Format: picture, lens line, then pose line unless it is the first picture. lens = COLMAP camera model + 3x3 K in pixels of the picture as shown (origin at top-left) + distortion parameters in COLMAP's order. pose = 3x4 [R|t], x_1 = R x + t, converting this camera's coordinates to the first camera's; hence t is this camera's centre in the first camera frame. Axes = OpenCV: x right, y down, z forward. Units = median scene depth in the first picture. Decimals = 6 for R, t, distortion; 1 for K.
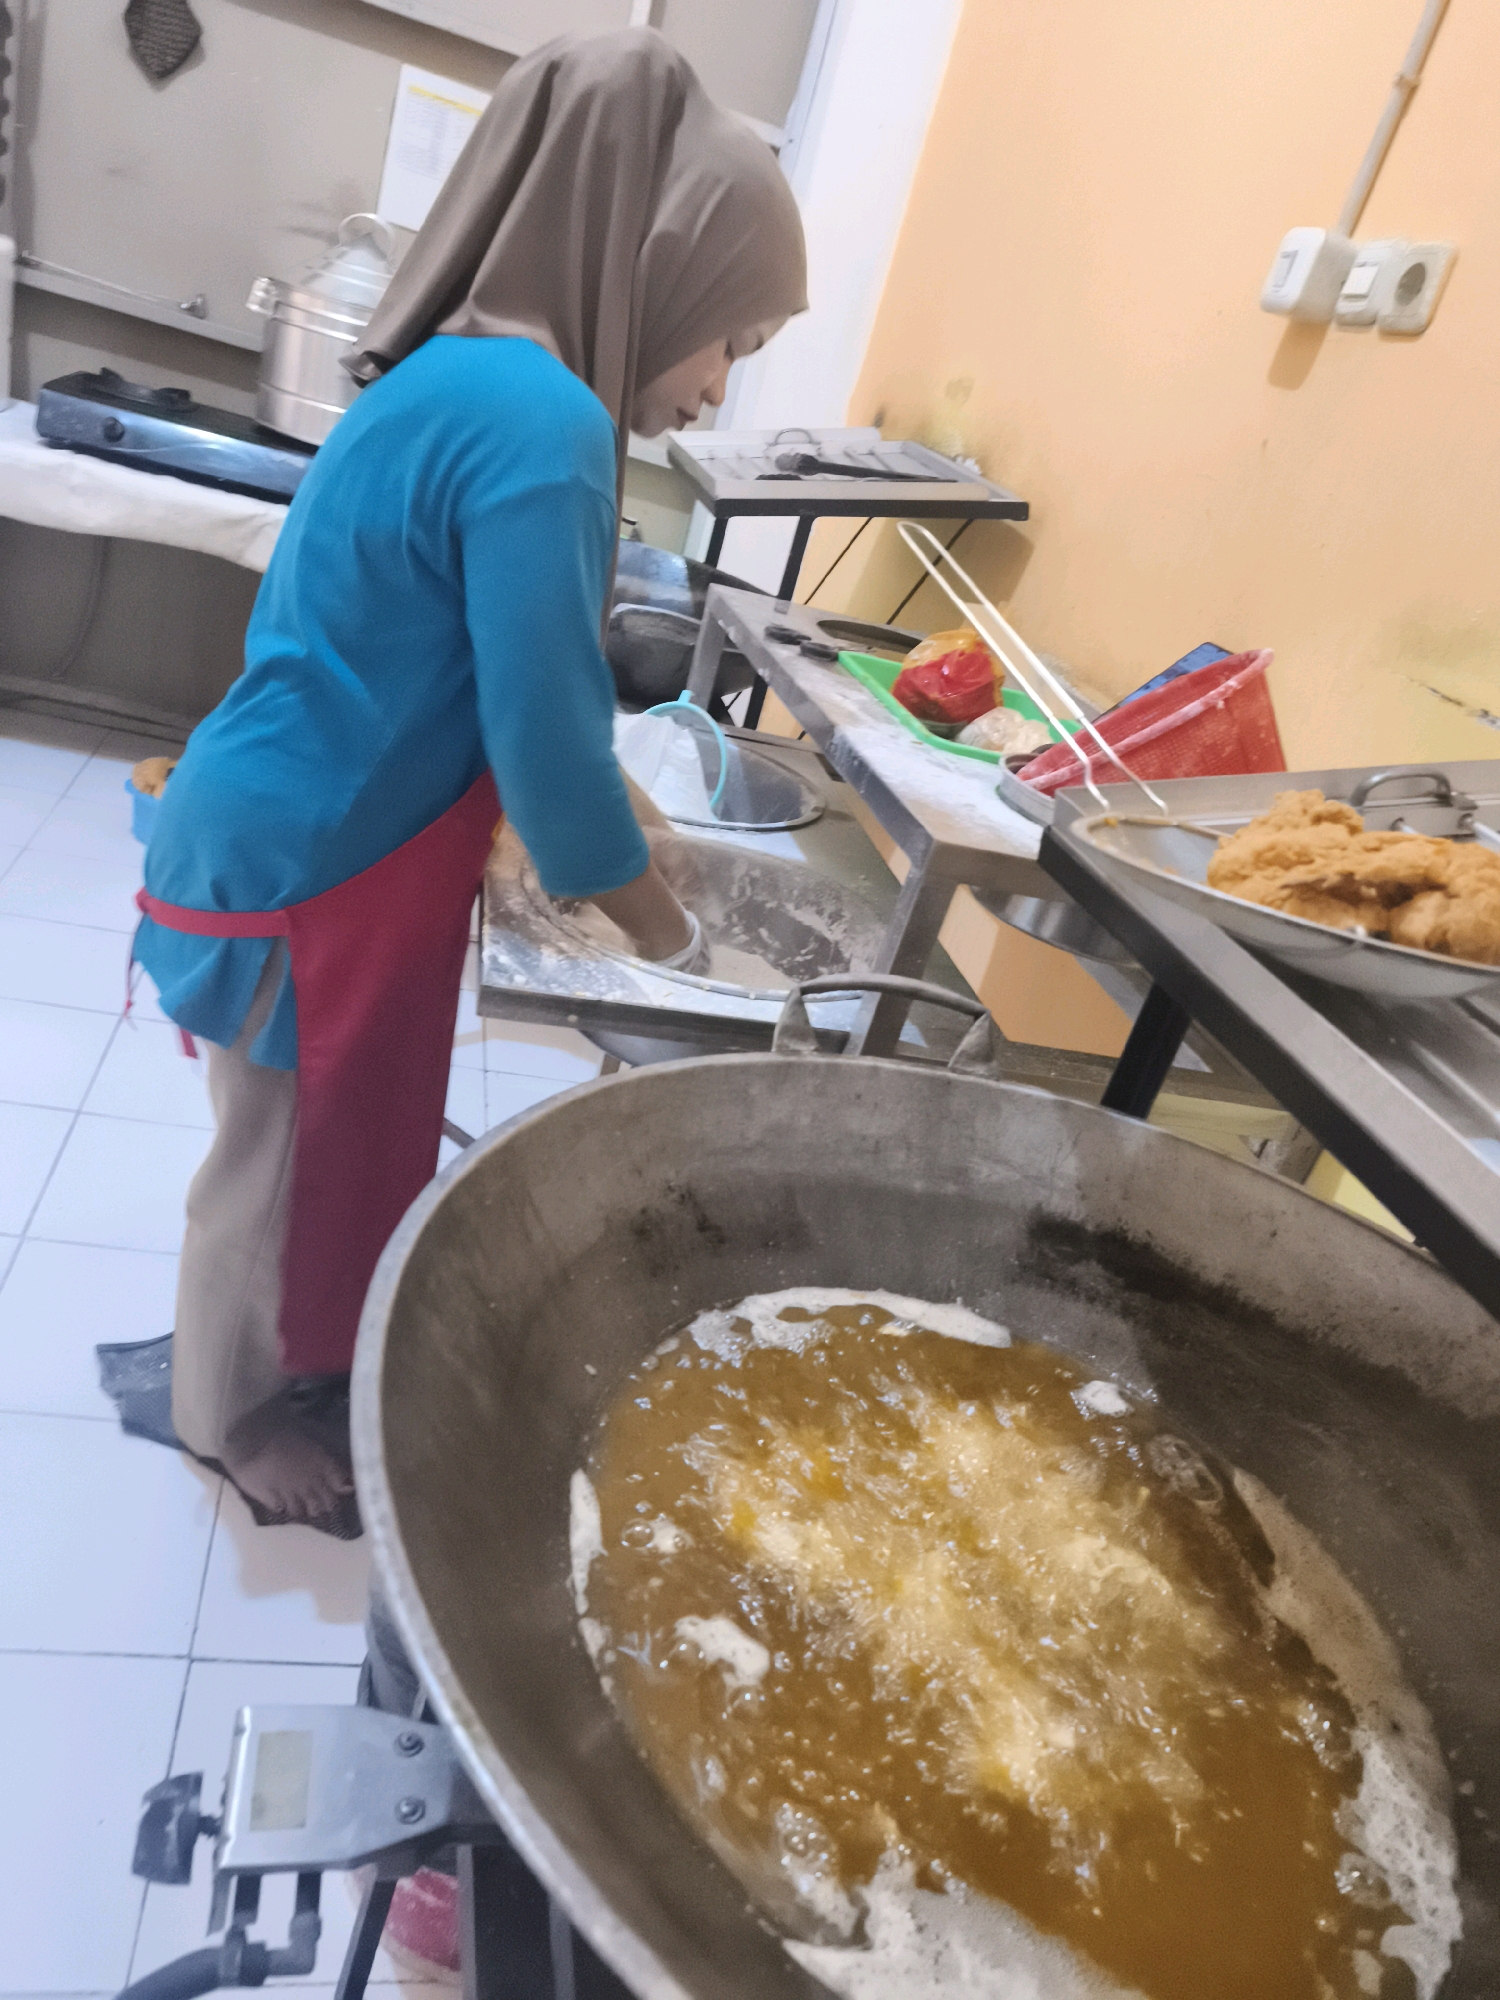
lens RADIAL K [[1383.0, 0, 757.3], [0, 1383.0, 1004.8], [0, 0, 1]] dist [0.047148, -0.079319]
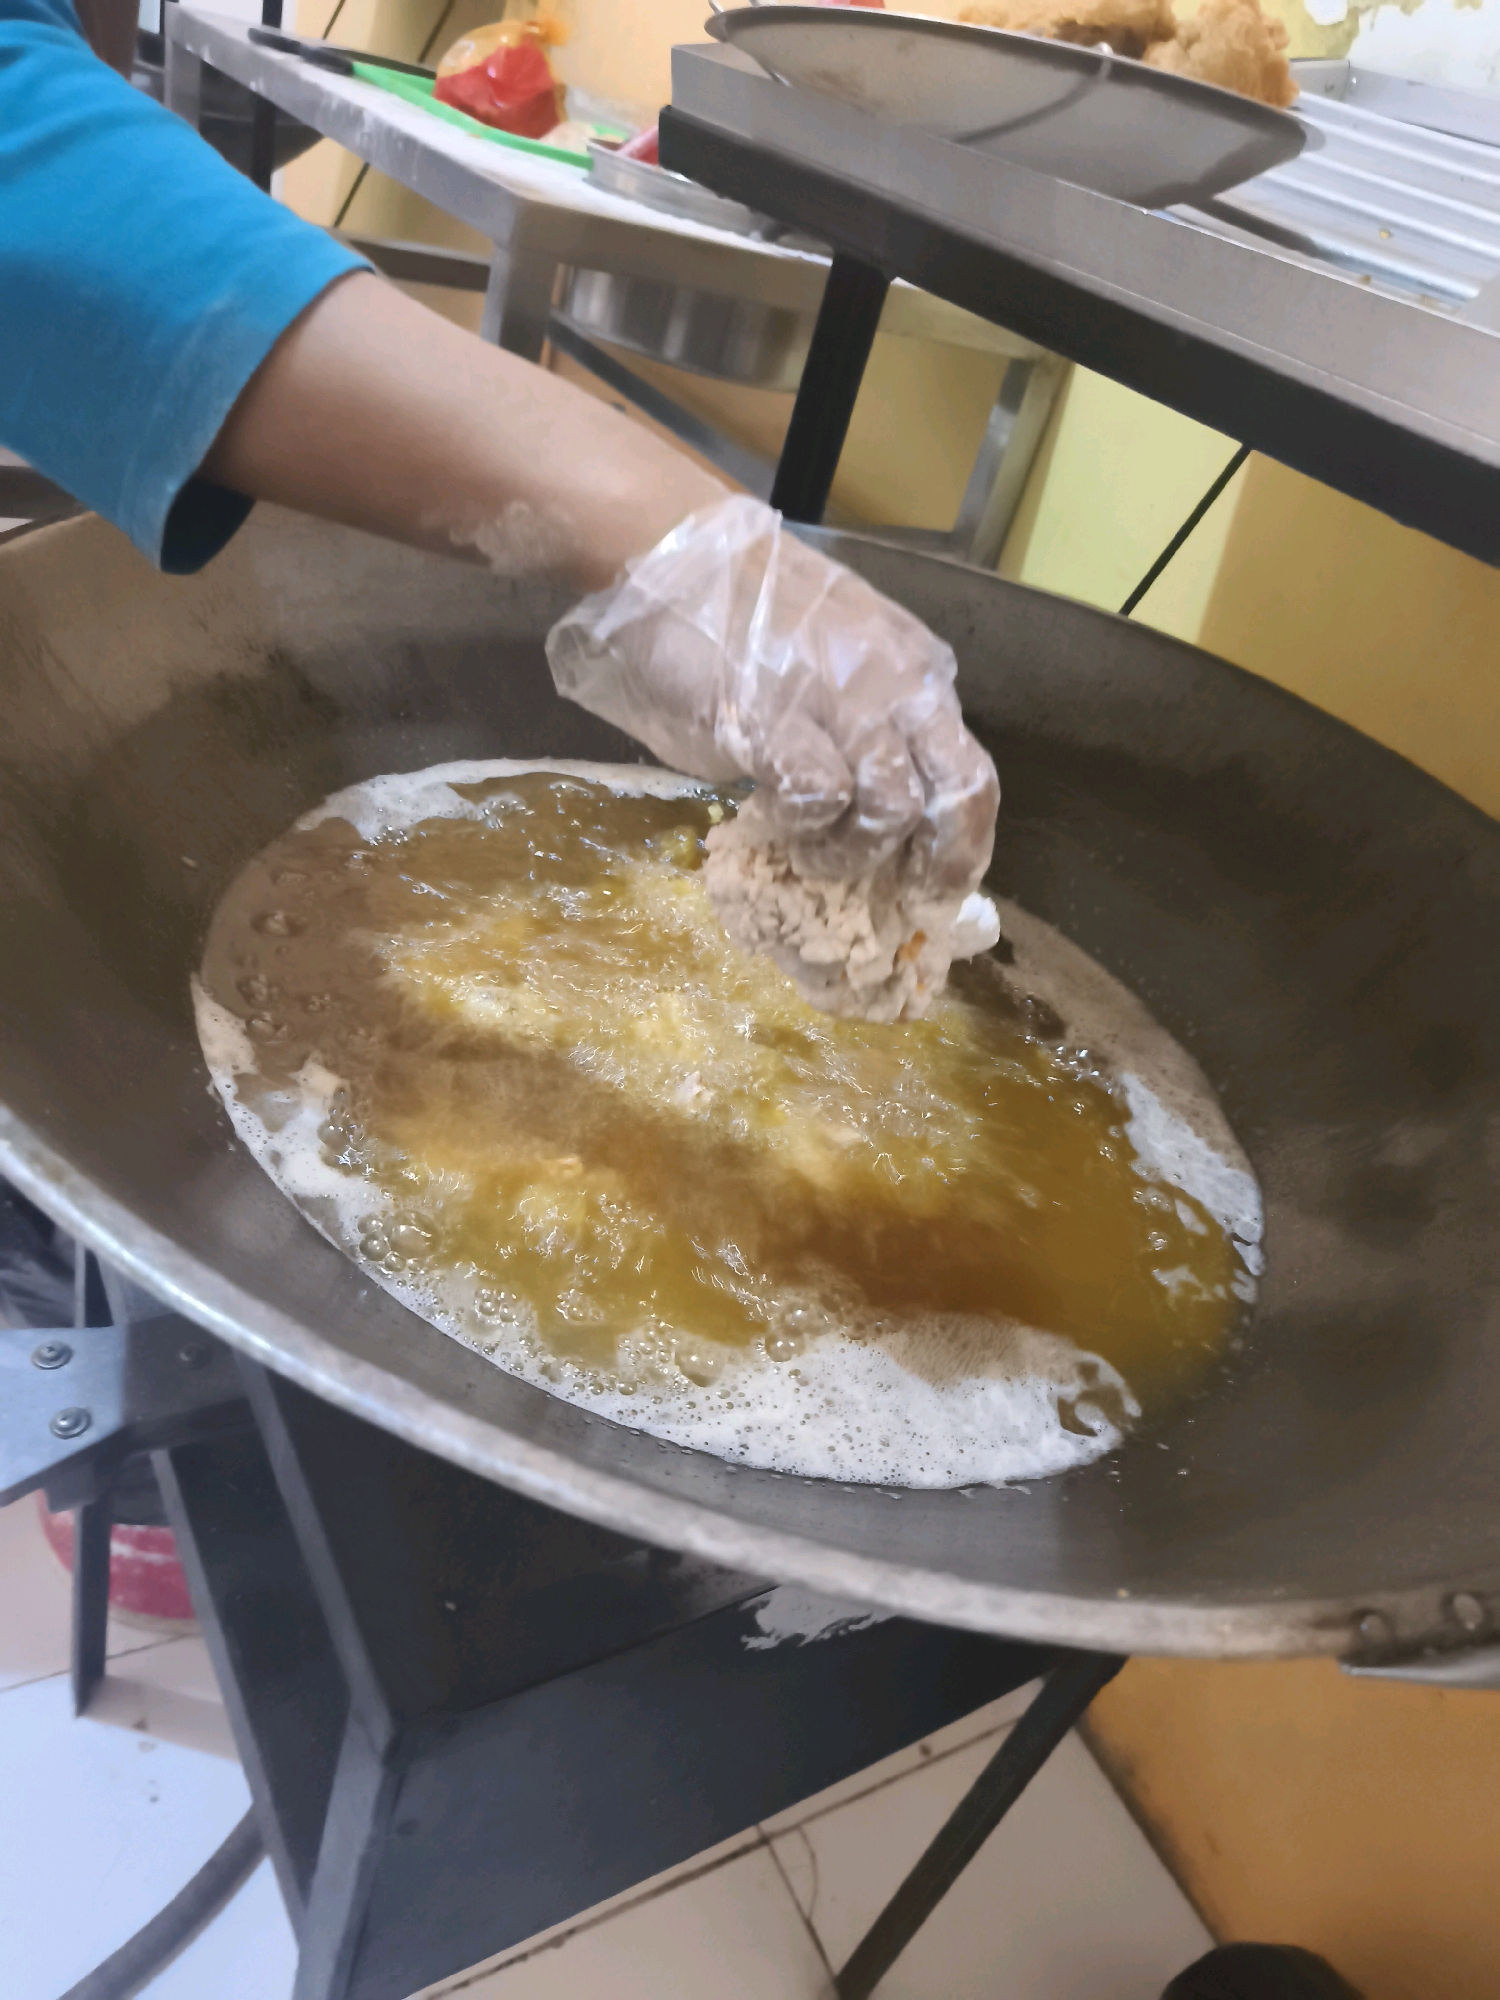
lens RADIAL K [[1383.0, 0, 757.3], [0, 1383.0, 1004.8], [0, 0, 1]] dist [0.047148, -0.079319]
pose [[0.952734, -0.185794, 0.240371, -0.019297], [0.123802, 0.959960, 0.251295, 0.165264], [-0.277436, -0.209659, 0.937589, 0.164055]]
